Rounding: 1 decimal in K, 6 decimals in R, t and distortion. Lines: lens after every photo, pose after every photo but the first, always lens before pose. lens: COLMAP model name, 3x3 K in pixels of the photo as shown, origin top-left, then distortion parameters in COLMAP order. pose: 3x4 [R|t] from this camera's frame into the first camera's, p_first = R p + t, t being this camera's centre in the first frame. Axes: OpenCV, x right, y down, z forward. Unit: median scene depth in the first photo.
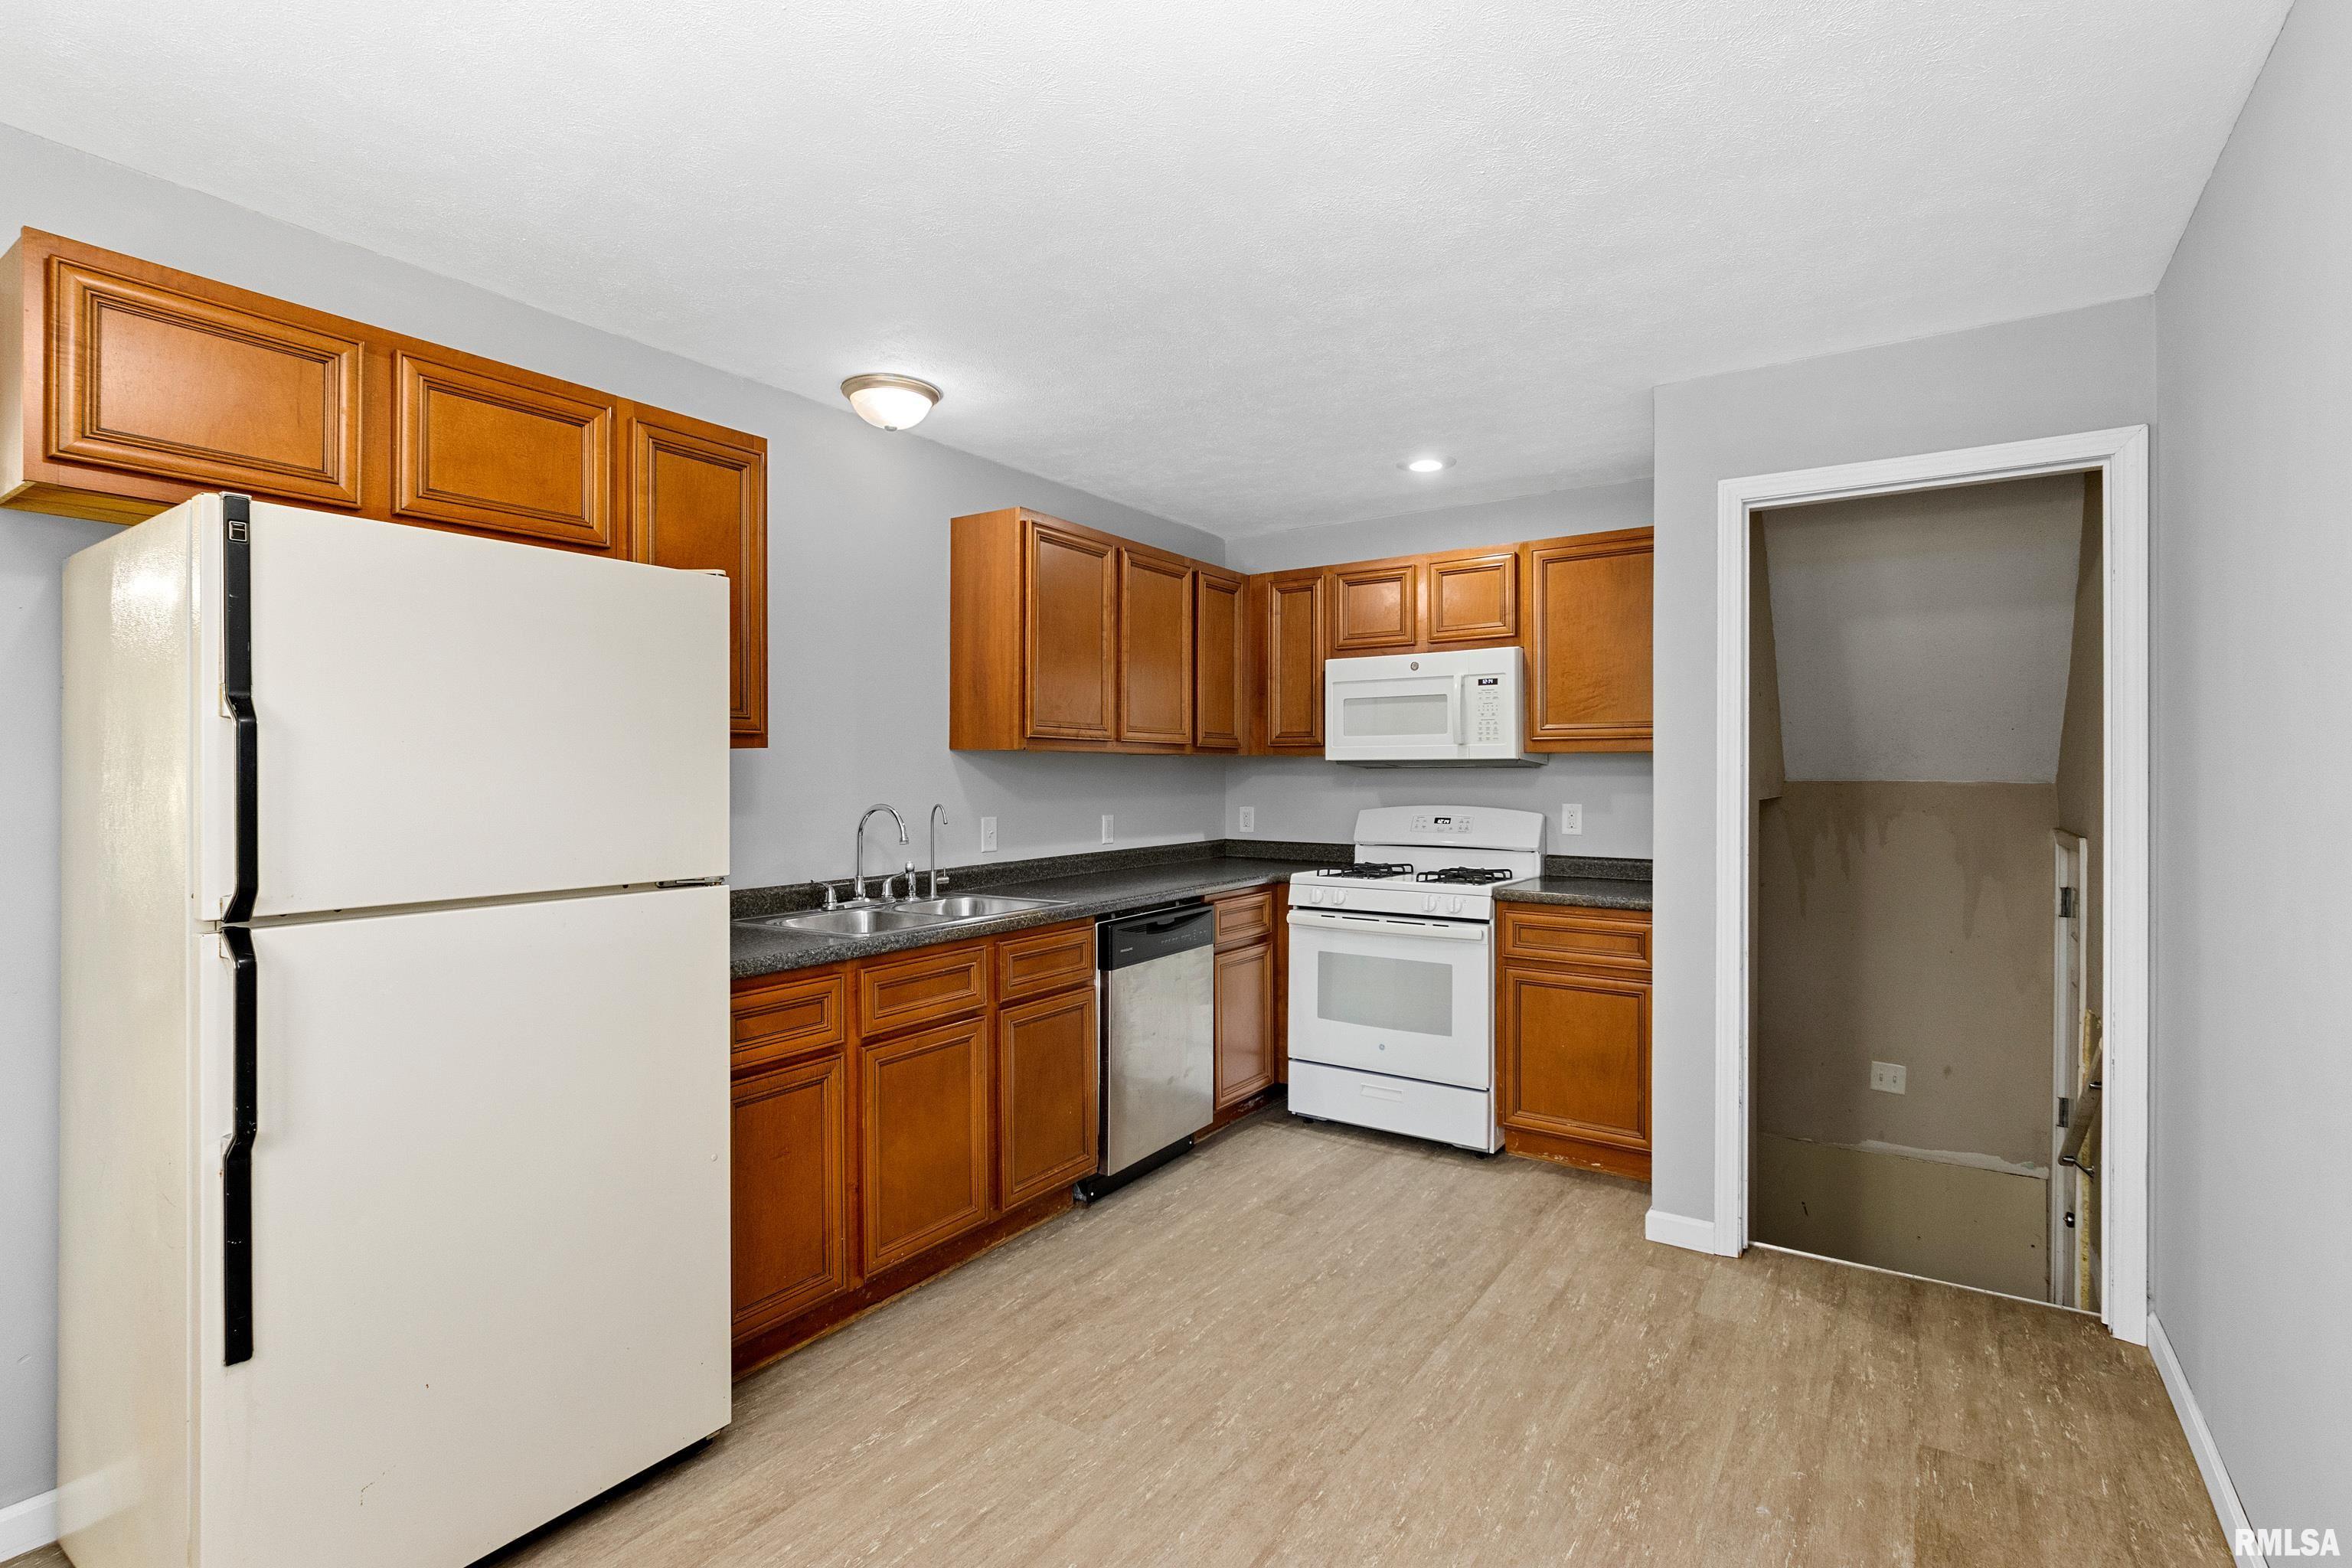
lens RADIAL K [[1107.8, 0, 1166.2], [0, 1107.8, 773.8], [0, 0, 1]] dist [0.005431, -0.002572]
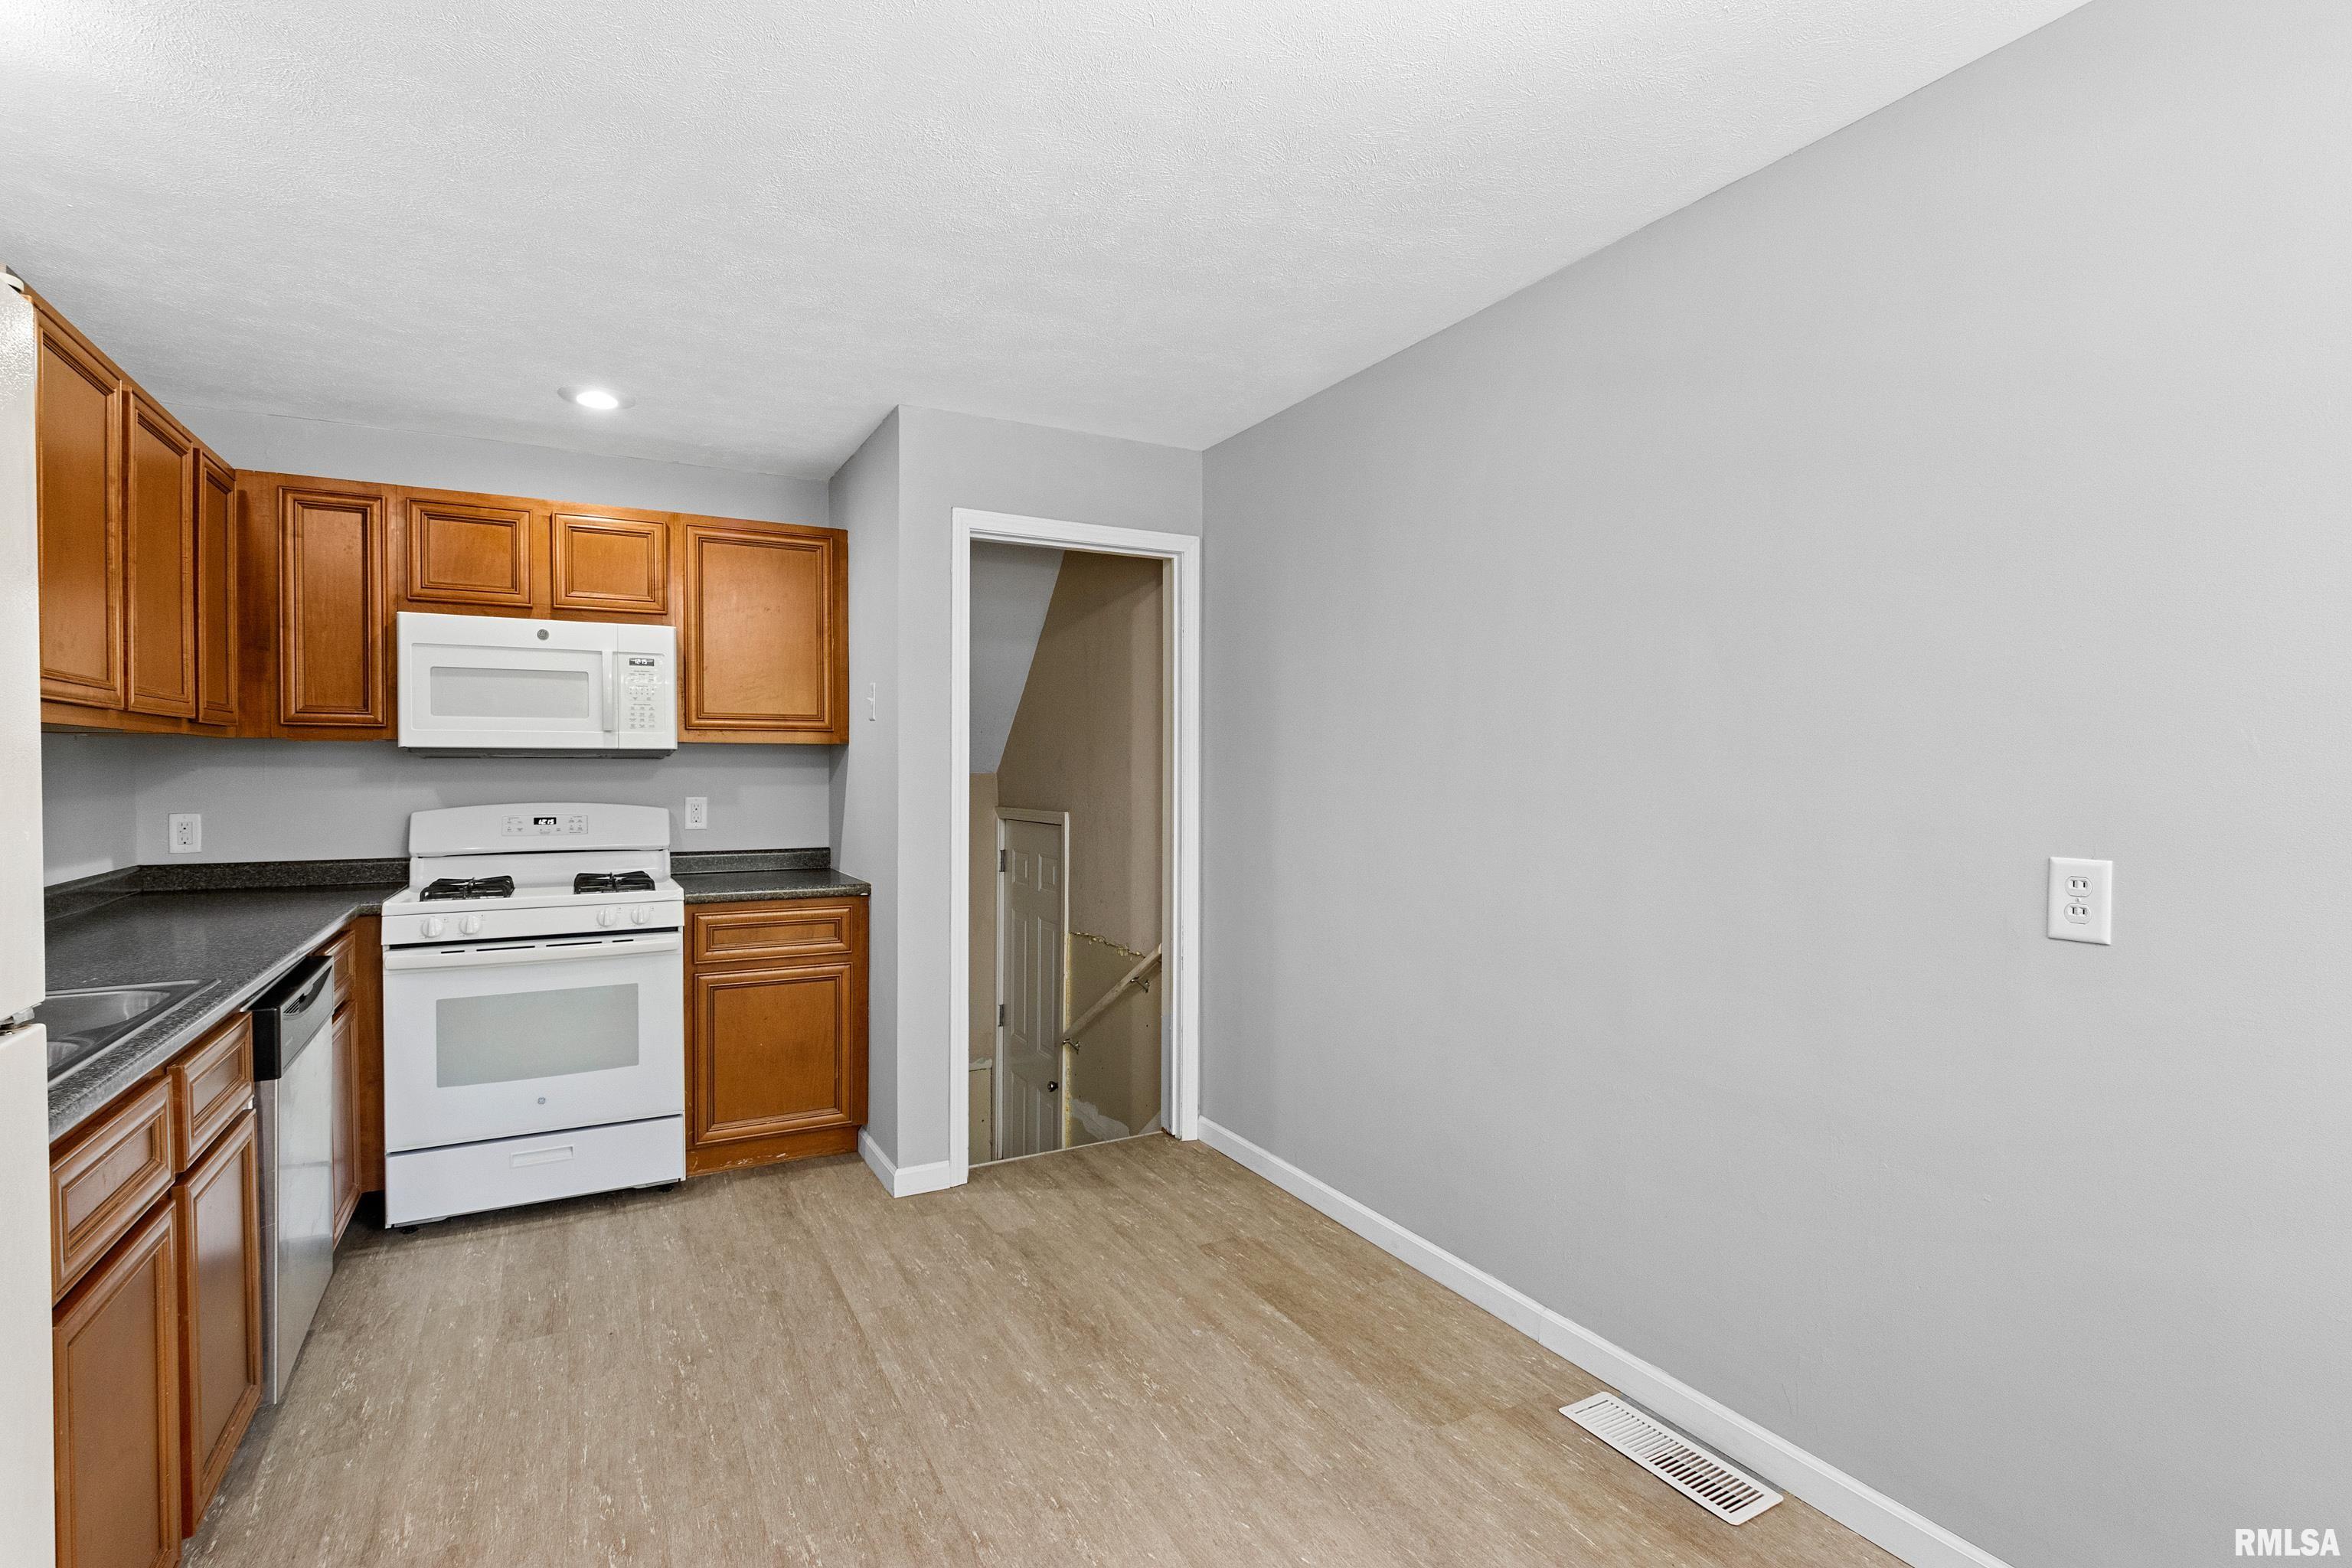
lens RADIAL K [[1107.8, 0, 1144.3], [0, 1107.8, 780.8], [0, 0, 1]] dist [0.005431, -0.002572]
pose [[0.462076, -0.010951, 0.886773, -0.342958], [-0.000877, 0.999918, 0.012806, 0.000914], [-0.886840, -0.006695, 0.462028, 0.247709]]
